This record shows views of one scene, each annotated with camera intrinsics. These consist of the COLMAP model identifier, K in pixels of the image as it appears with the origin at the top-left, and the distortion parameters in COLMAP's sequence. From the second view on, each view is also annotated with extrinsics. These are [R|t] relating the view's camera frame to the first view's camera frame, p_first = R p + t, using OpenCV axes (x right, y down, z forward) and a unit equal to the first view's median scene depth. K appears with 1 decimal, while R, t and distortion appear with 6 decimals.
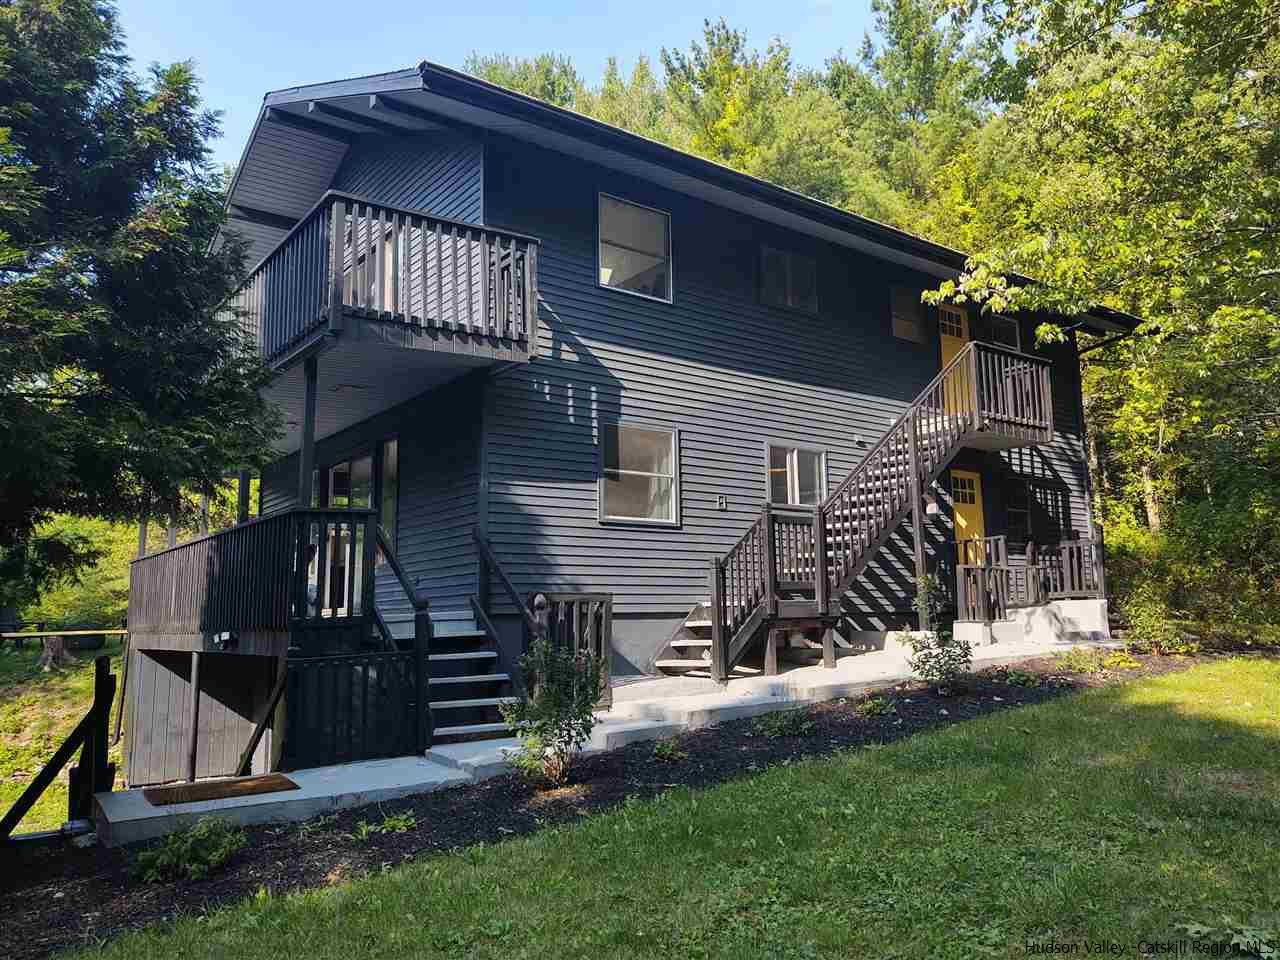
lens RADIAL K [[983.5, 0, 647.8], [0, 983.5, 479.7], [0, 0, 1]] dist [-0.003451, -0.042692]
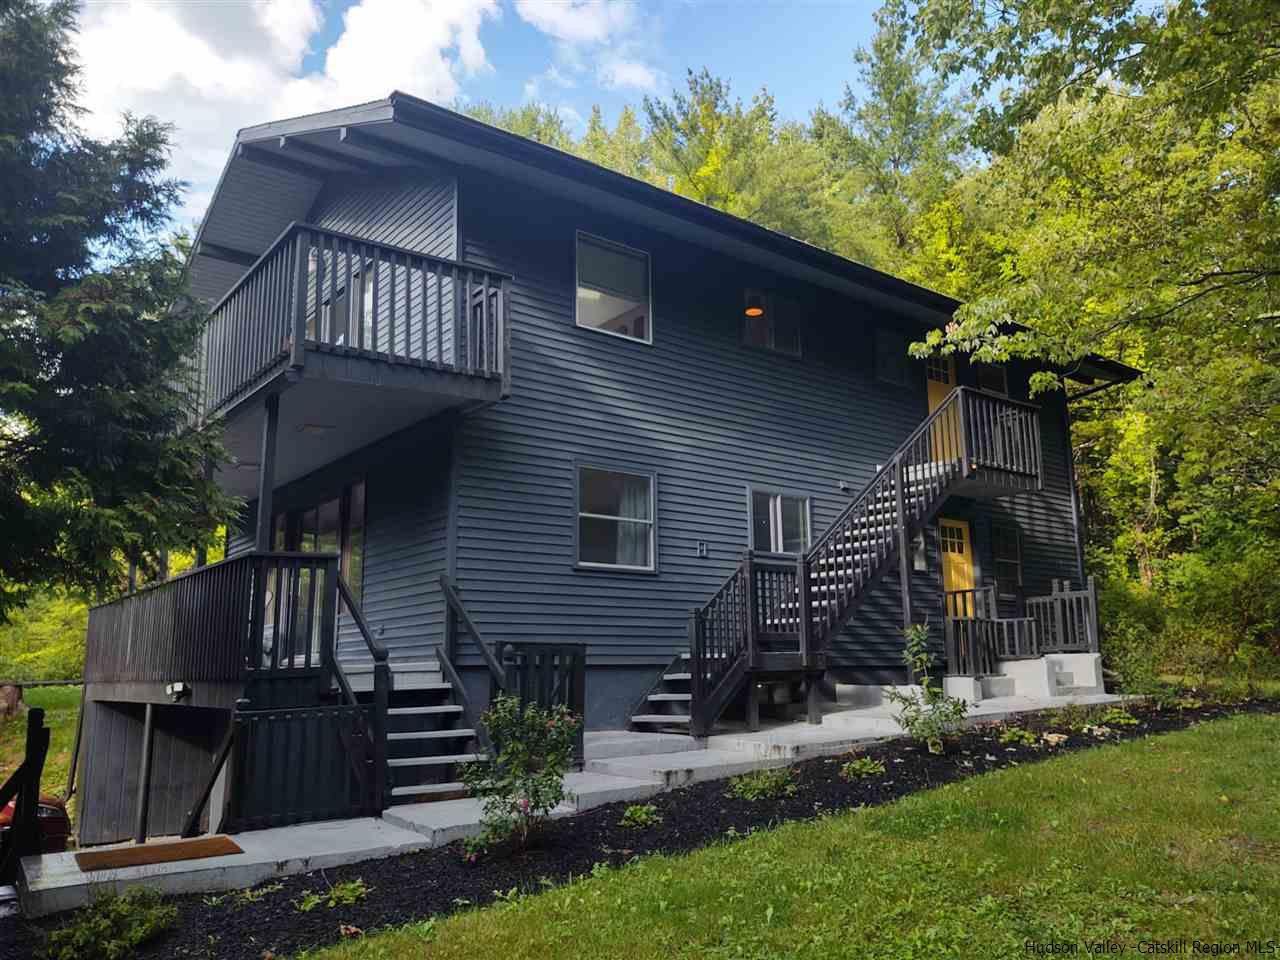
lens RADIAL K [[983.5, 0, 635.5], [0, 983.5, 481.9], [0, 0, 1]] dist [-0.003451, -0.042692]
pose [[0.999985, 0.005216, 0.001738, 0.008467], [-0.005123, 0.998730, -0.050115, 0.005557], [-0.001997, 0.050105, 0.998742, 0.036908]]
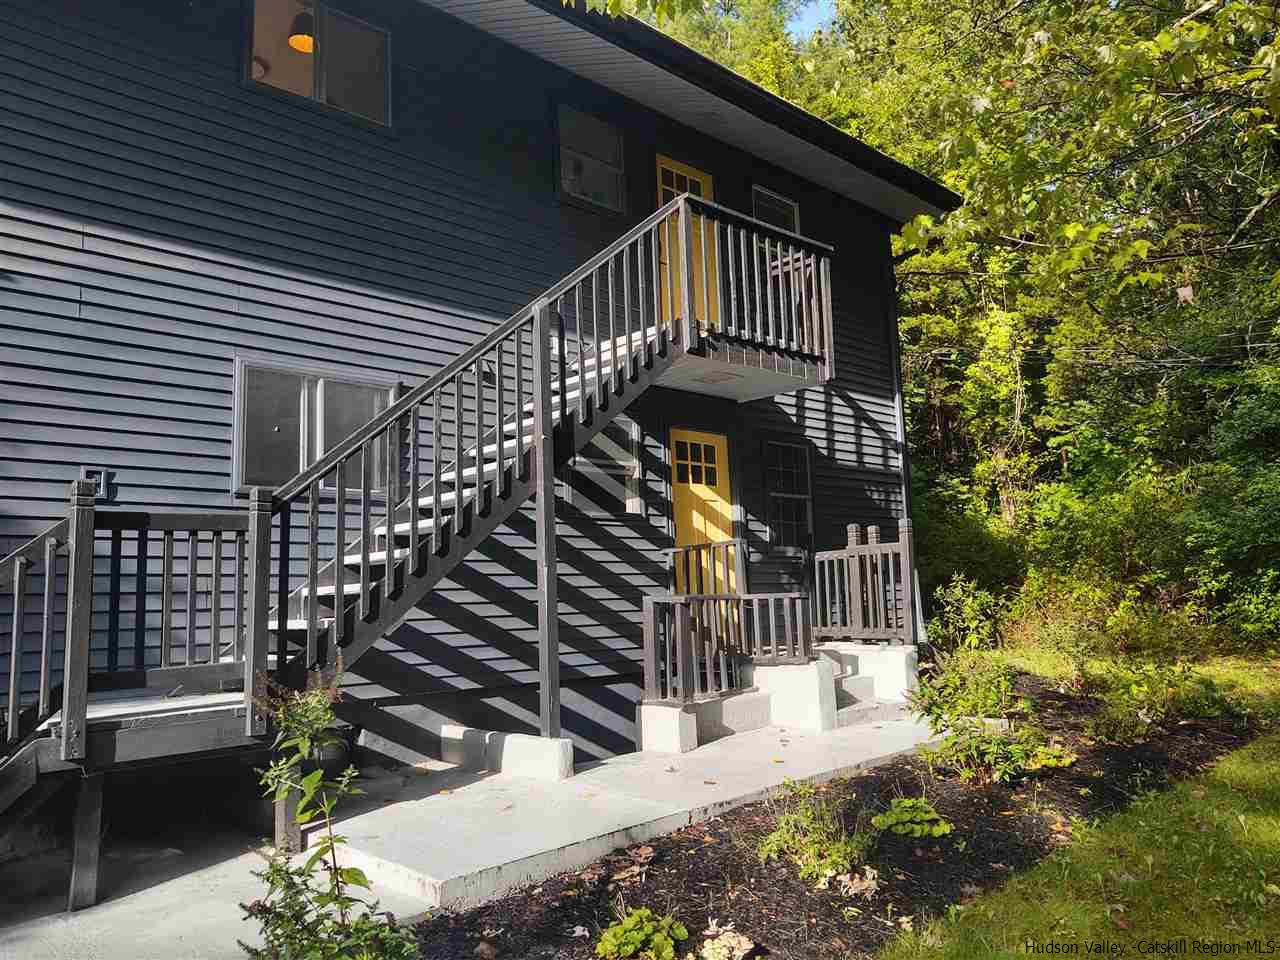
lens RADIAL K [[983.5, 0, 629.6], [0, 983.5, 480.8], [0, 0, 1]] dist [-0.003451, -0.042692]
pose [[0.994612, -0.006615, 0.103459, 0.287925], [0.005301, 0.999902, 0.012975, 0.018014], [-0.103535, -0.012356, 0.994549, 0.528529]]
